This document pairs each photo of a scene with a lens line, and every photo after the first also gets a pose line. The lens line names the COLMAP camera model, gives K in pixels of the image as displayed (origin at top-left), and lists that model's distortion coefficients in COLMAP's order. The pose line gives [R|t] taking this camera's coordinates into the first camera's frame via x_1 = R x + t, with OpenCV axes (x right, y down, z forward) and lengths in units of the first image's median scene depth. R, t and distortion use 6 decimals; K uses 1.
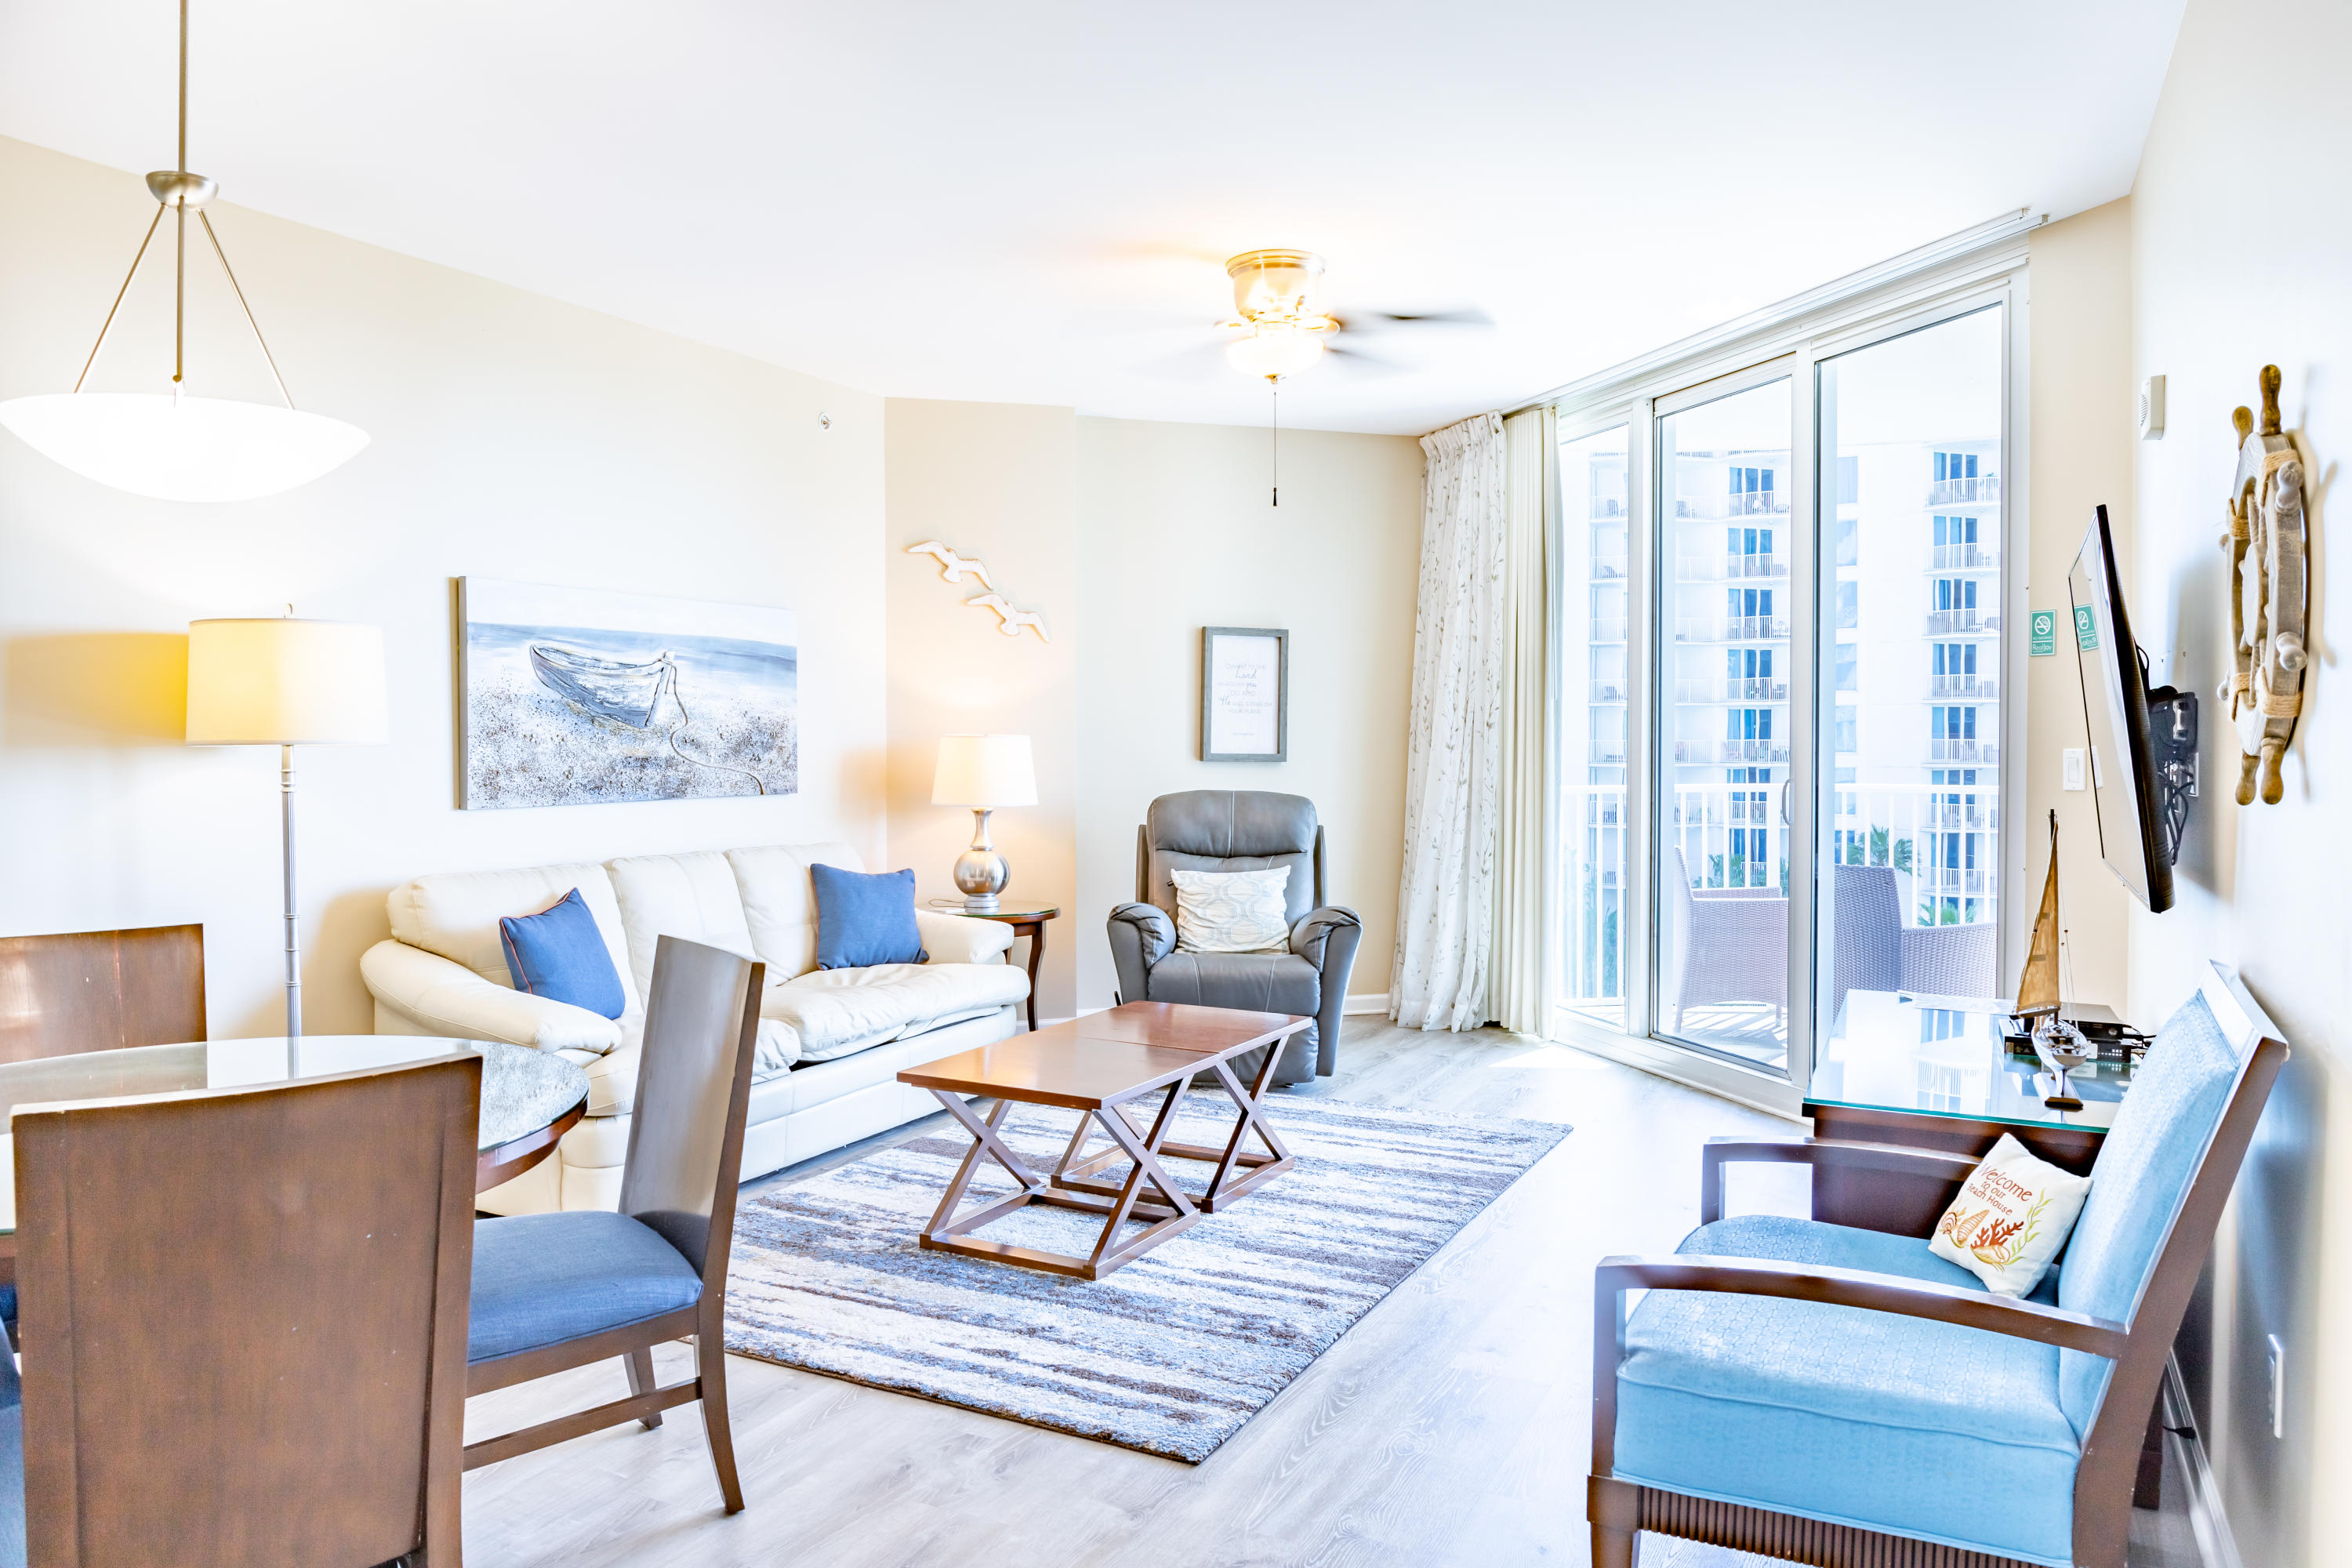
lens RADIAL K [[1582.6, 0, 1171.7], [0, 1582.6, 779.1], [0, 0, 1]] dist [-0.009487, -0.027759]
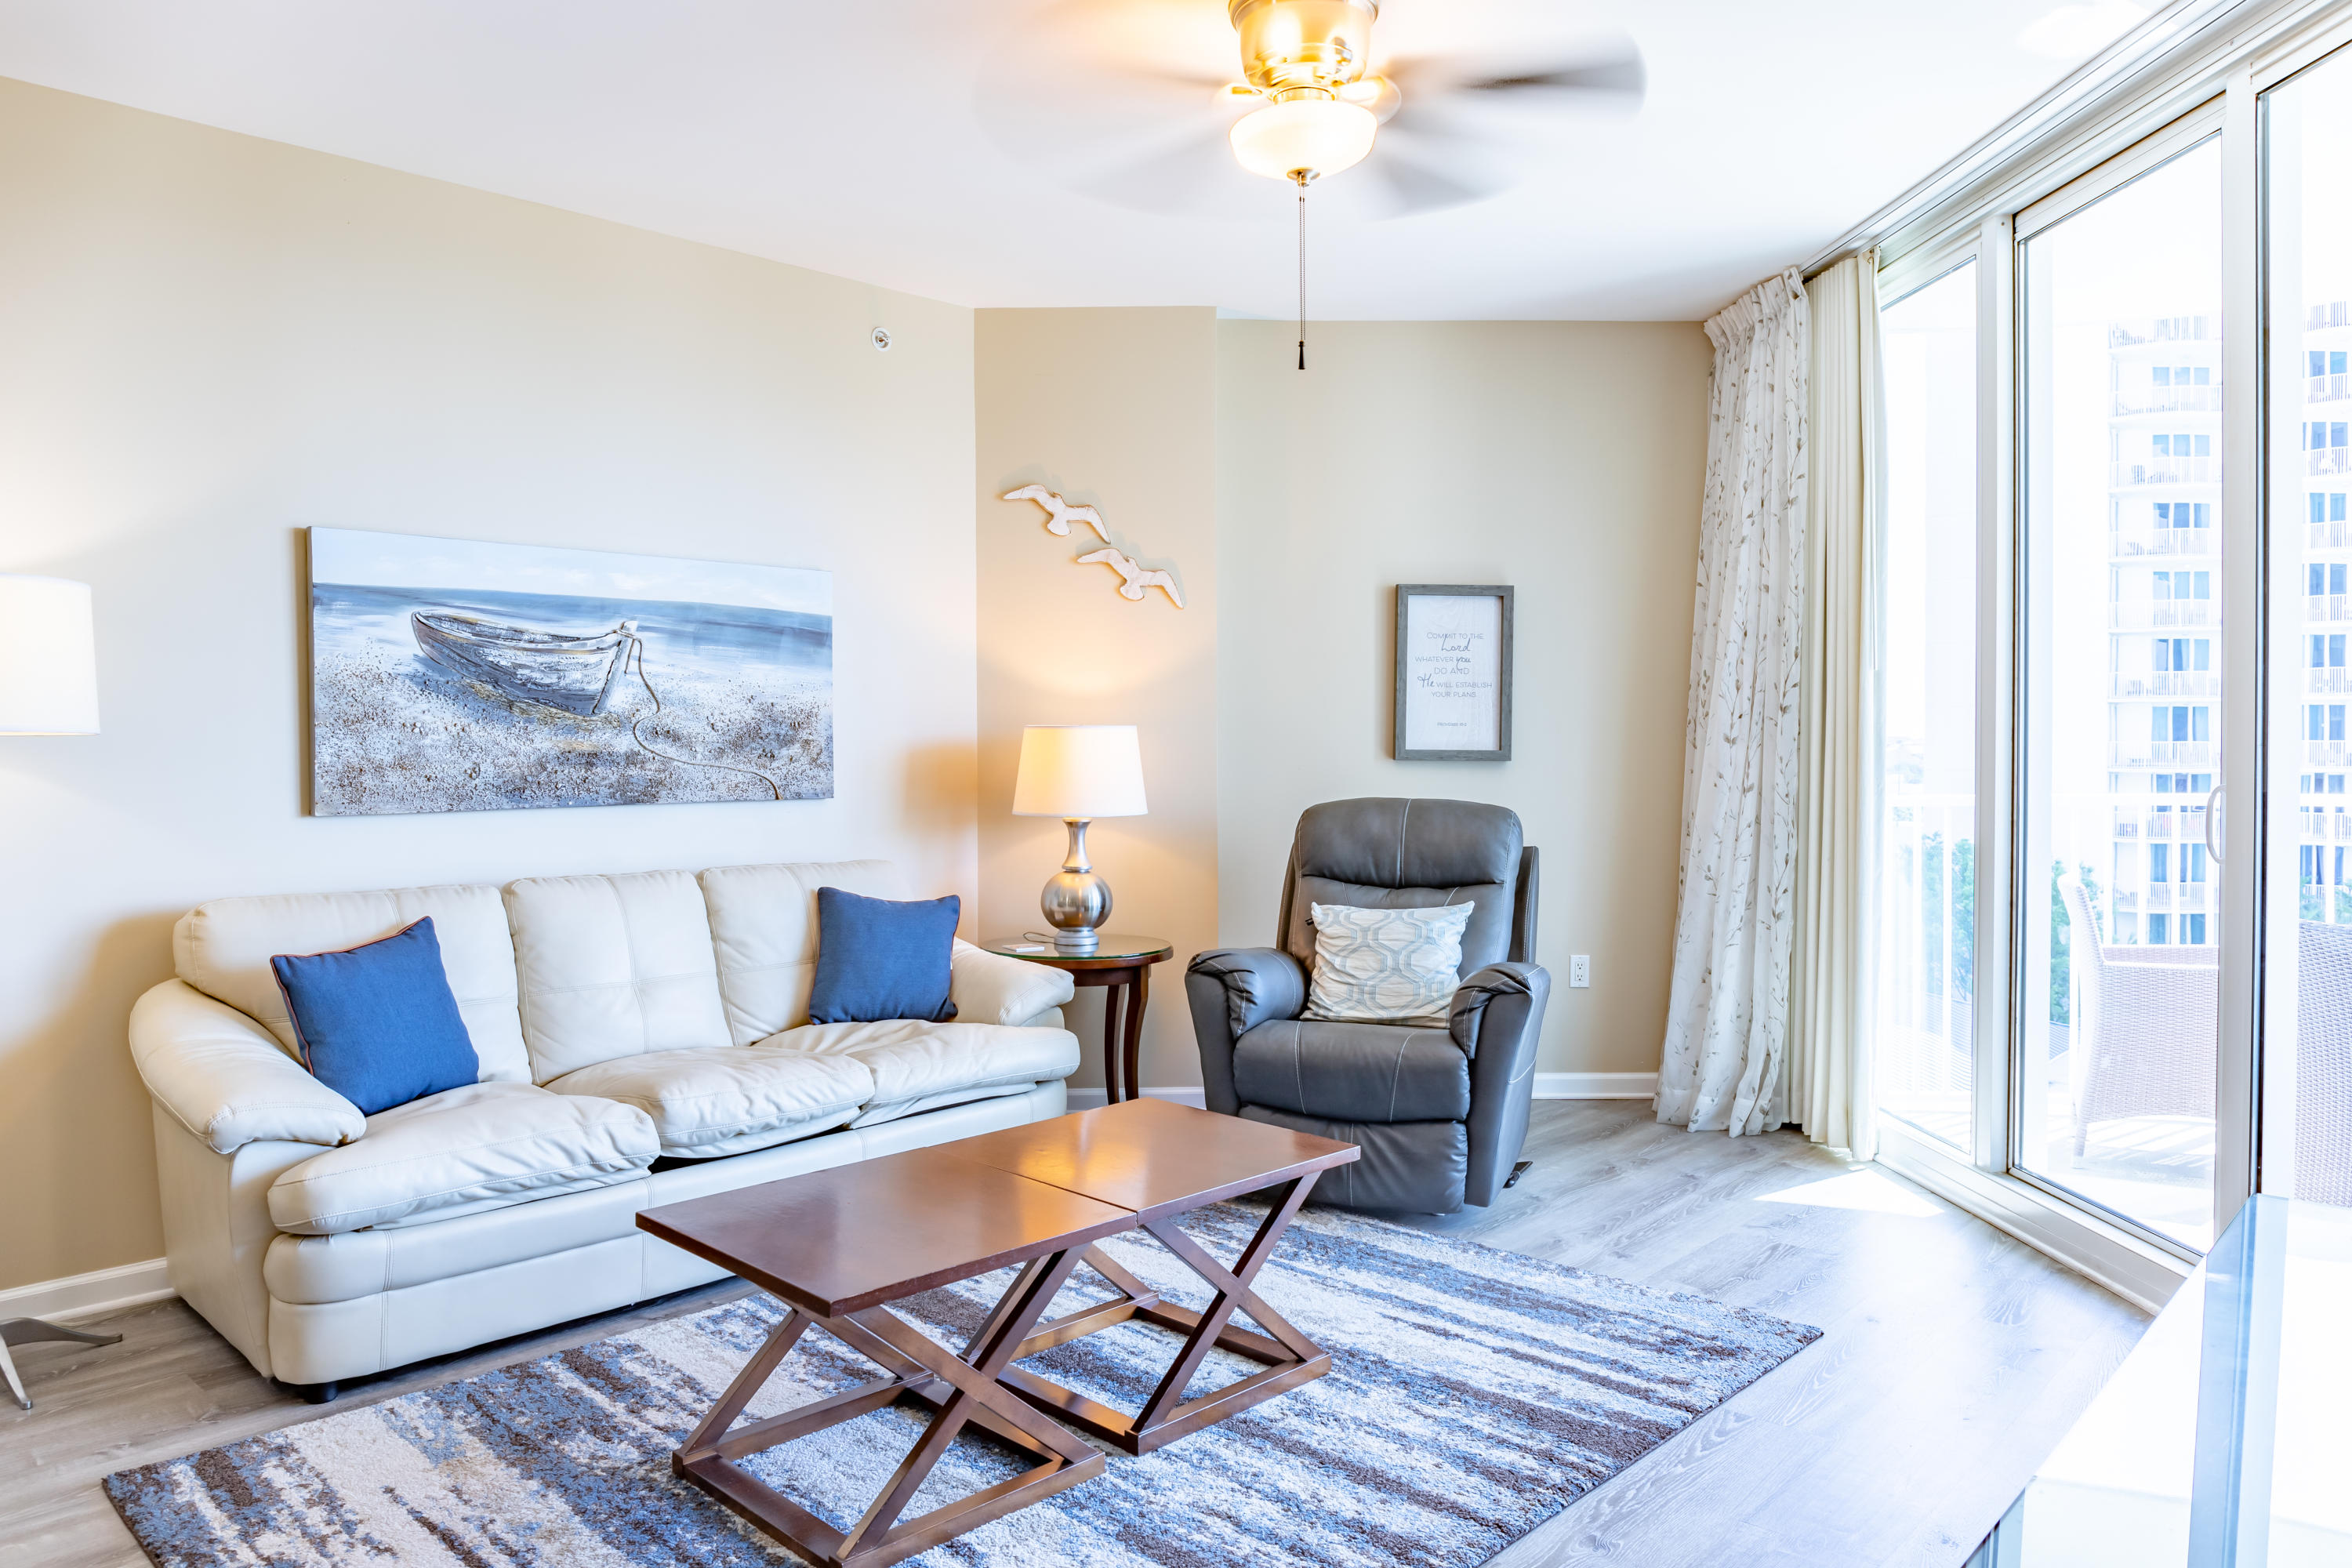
lens RADIAL K [[1582.6, 0, 1171.7], [0, 1582.6, 779.1], [0, 0, 1]] dist [-0.009487, -0.027759]
pose [[0.959552, 0.003720, -0.281507, 0.163228], [-0.004501, 0.999988, -0.002130, 0.000191], [0.281496, 0.003311, 0.959557, 0.287592]]
